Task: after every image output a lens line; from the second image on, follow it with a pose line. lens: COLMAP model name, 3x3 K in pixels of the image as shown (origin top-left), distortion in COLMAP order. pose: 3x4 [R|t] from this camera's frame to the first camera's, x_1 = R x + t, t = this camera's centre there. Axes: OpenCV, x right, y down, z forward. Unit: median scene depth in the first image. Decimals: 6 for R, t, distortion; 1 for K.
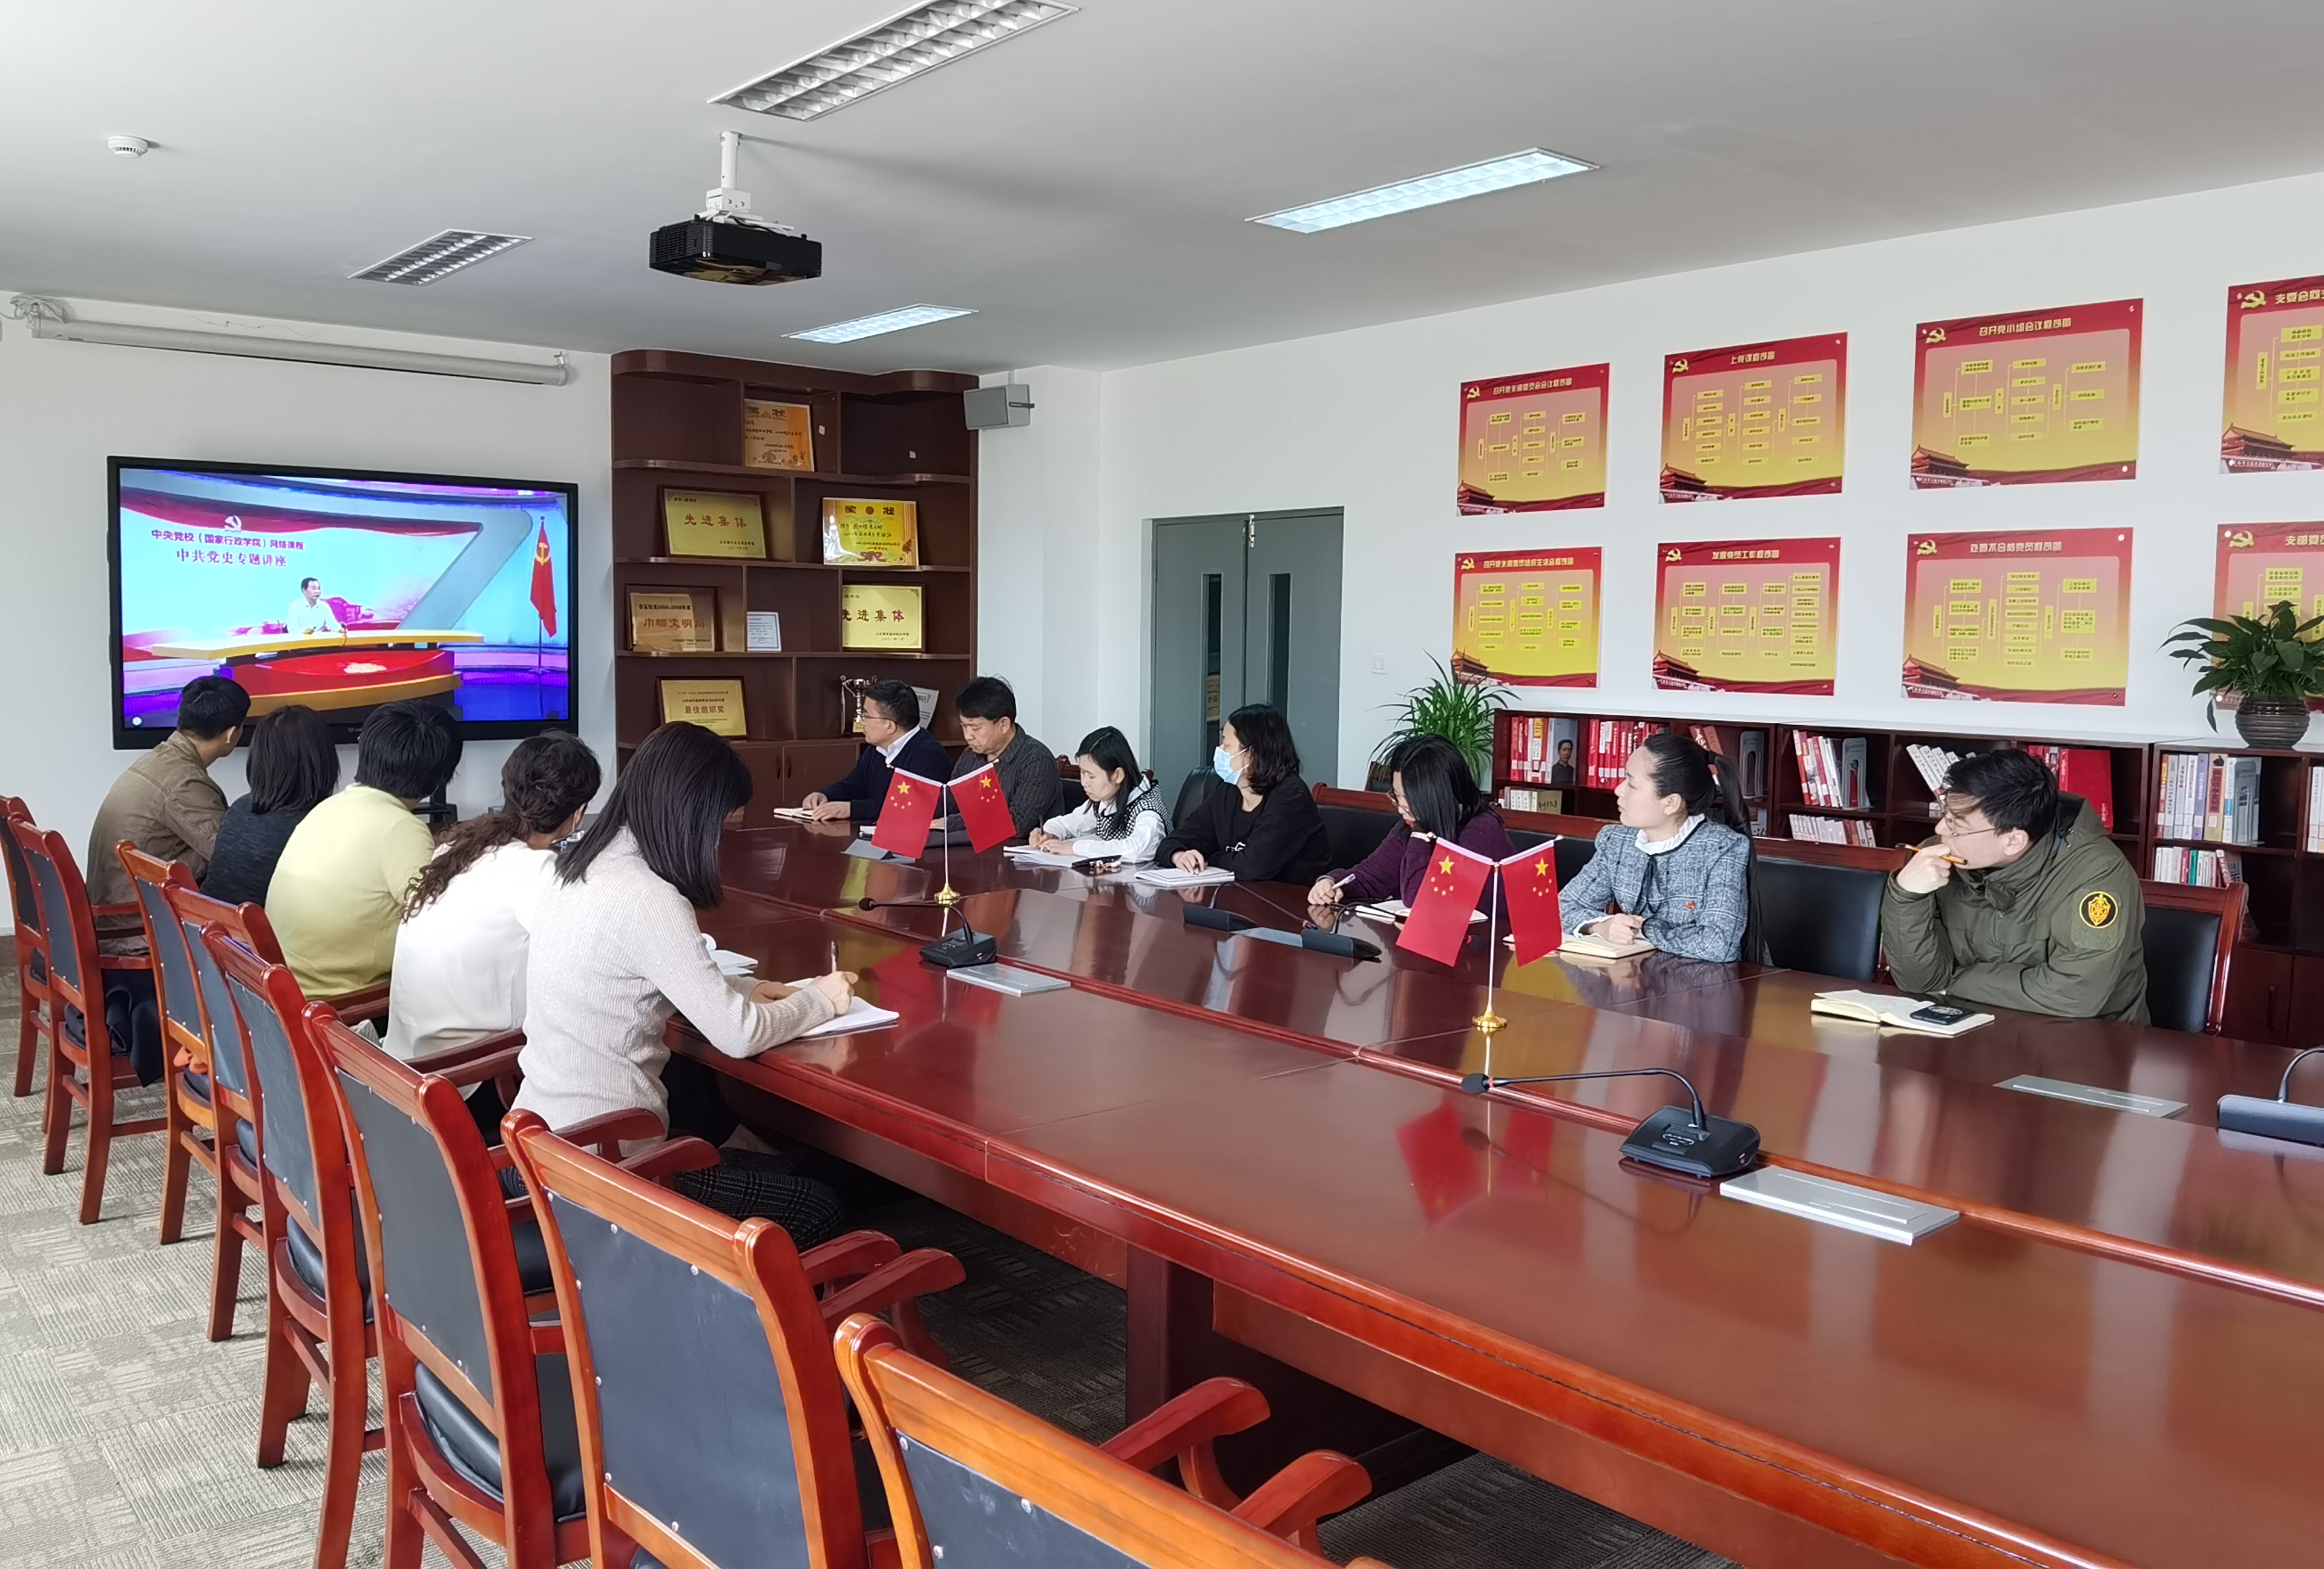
lens RADIAL K [[1778.3, 0, 1162.4], [0, 1778.3, 839.4], [0, 0, 1]] dist [-0.069321, -0.012941]
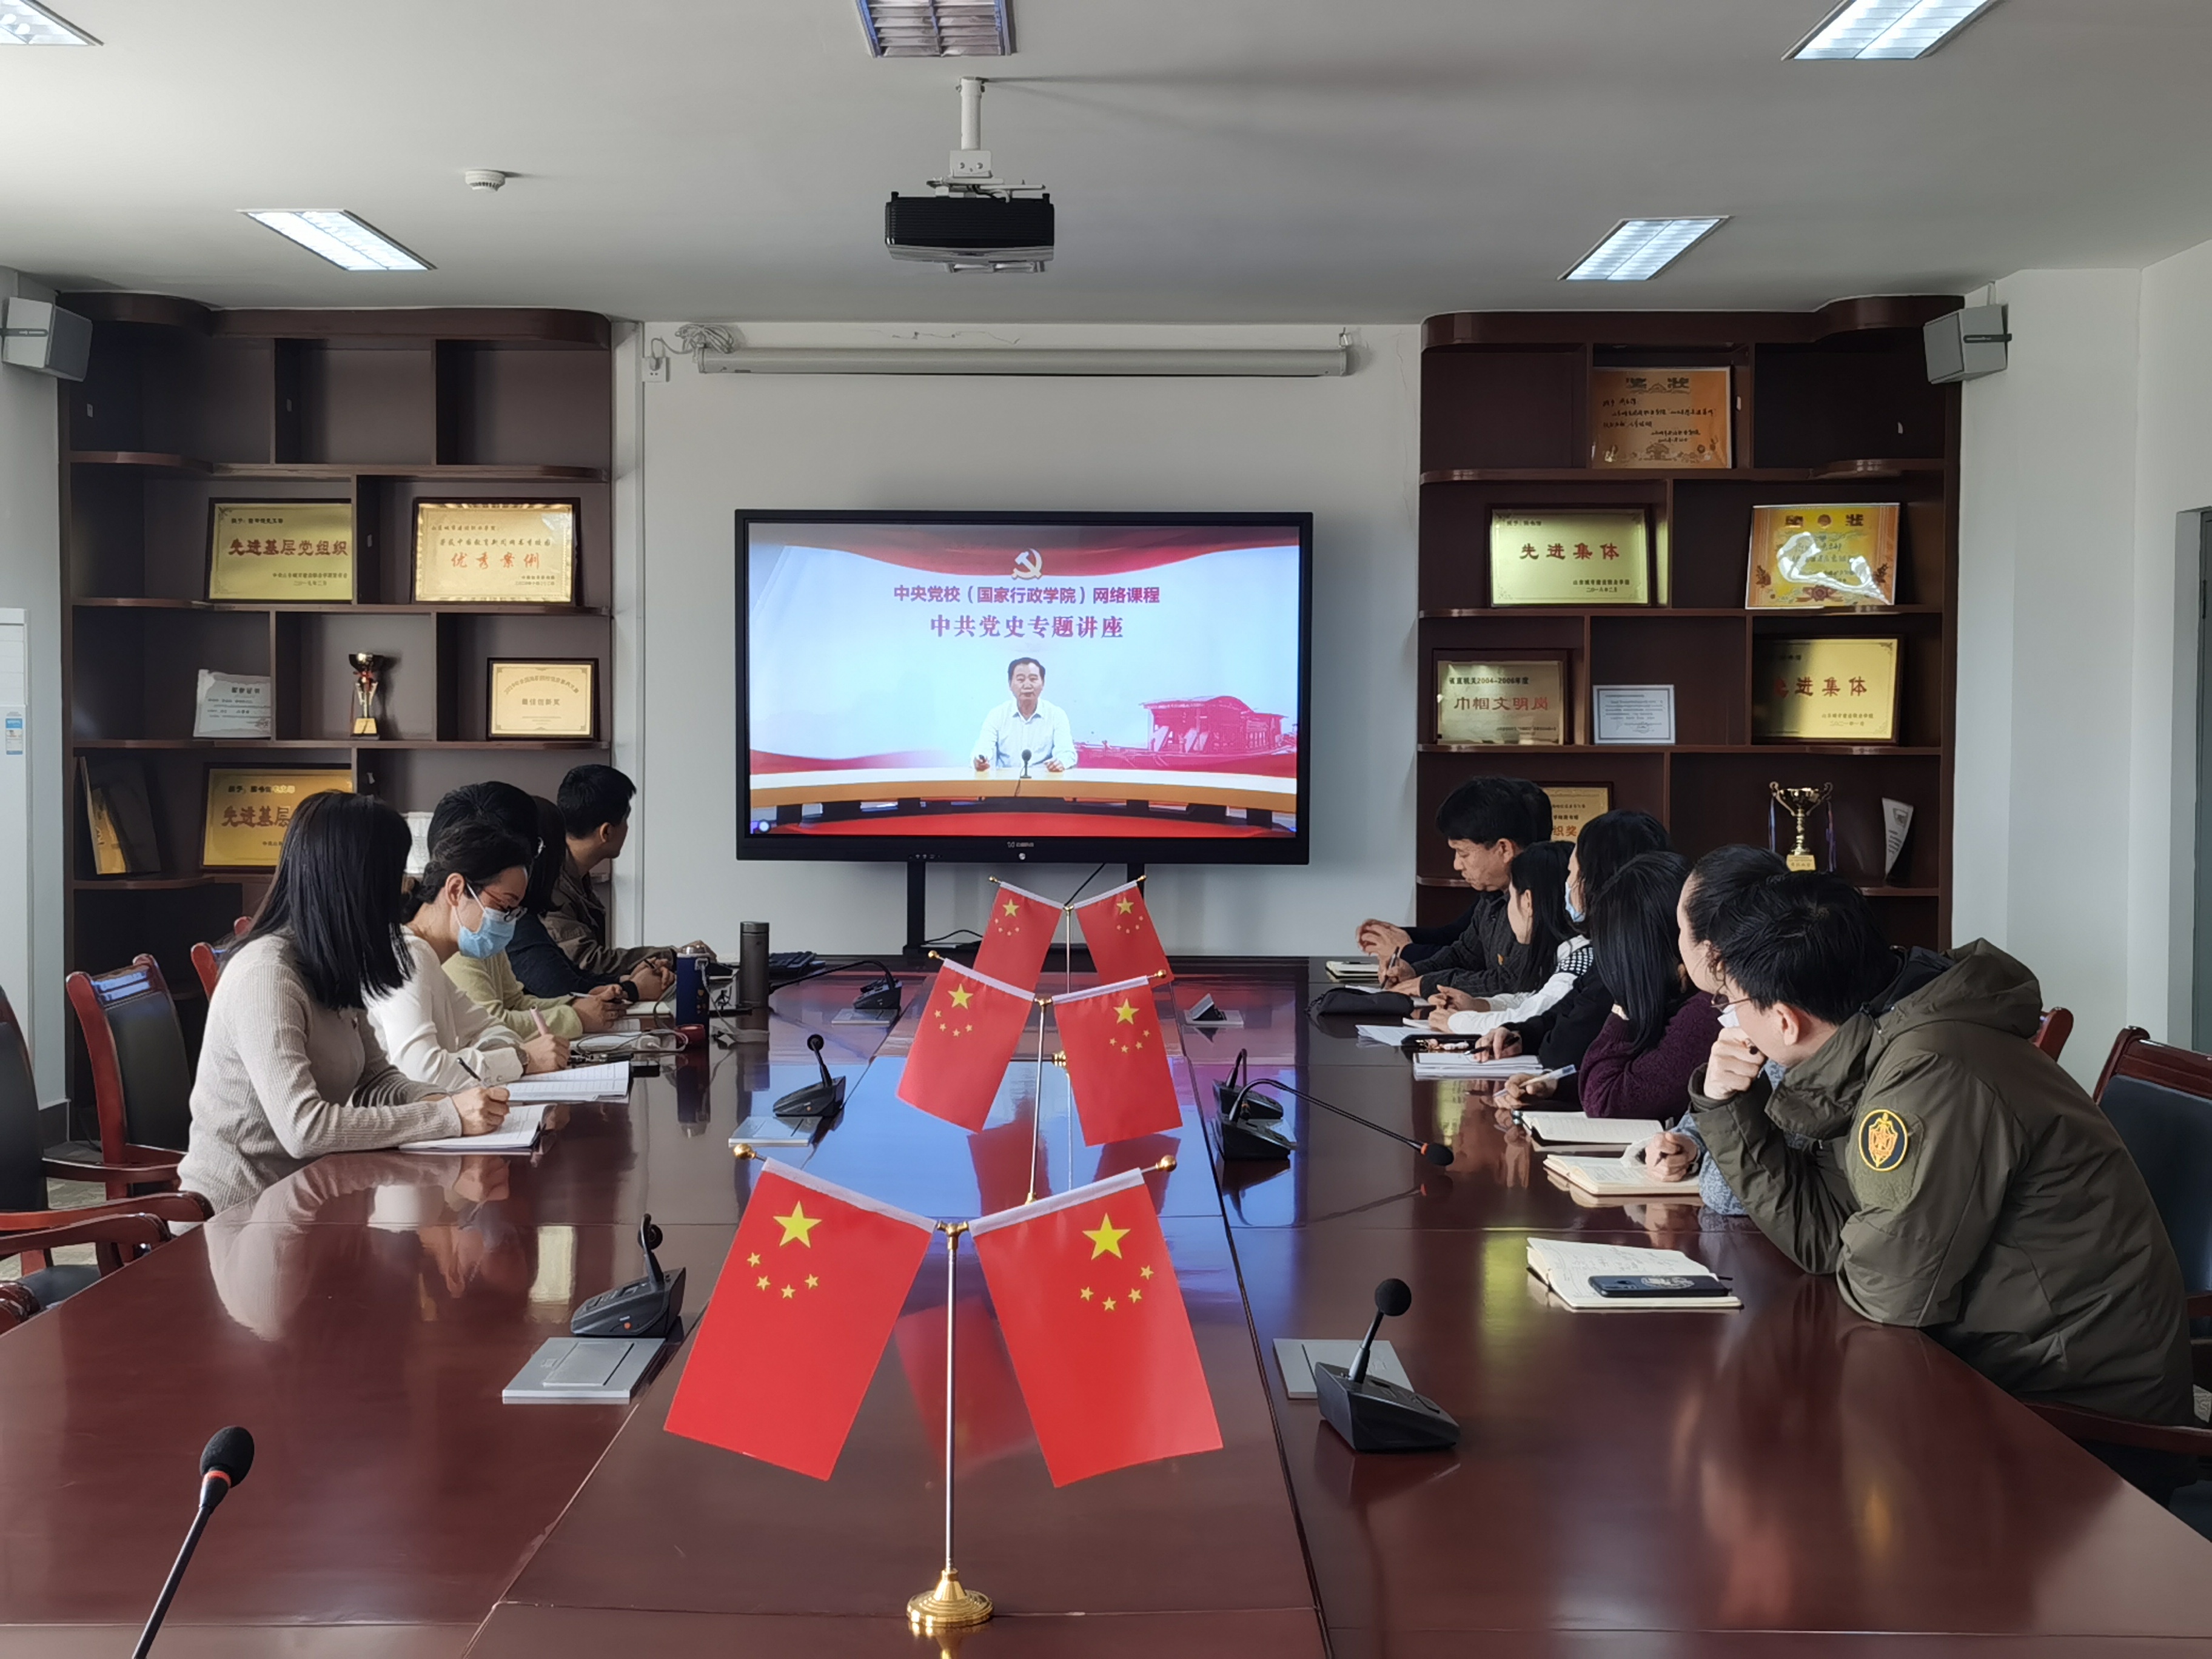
lens RADIAL K [[3070.4, 0, 1106.0], [0, 3070.4, 829.5], [0, 0, 1]] dist [0.049674, -0.020858]
pose [[0.731648, 0.009652, -0.681614, 0.418327], [-0.067646, 0.995992, -0.058509, 0.006129], [0.678318, 0.088917, 0.729369, 0.032675]]
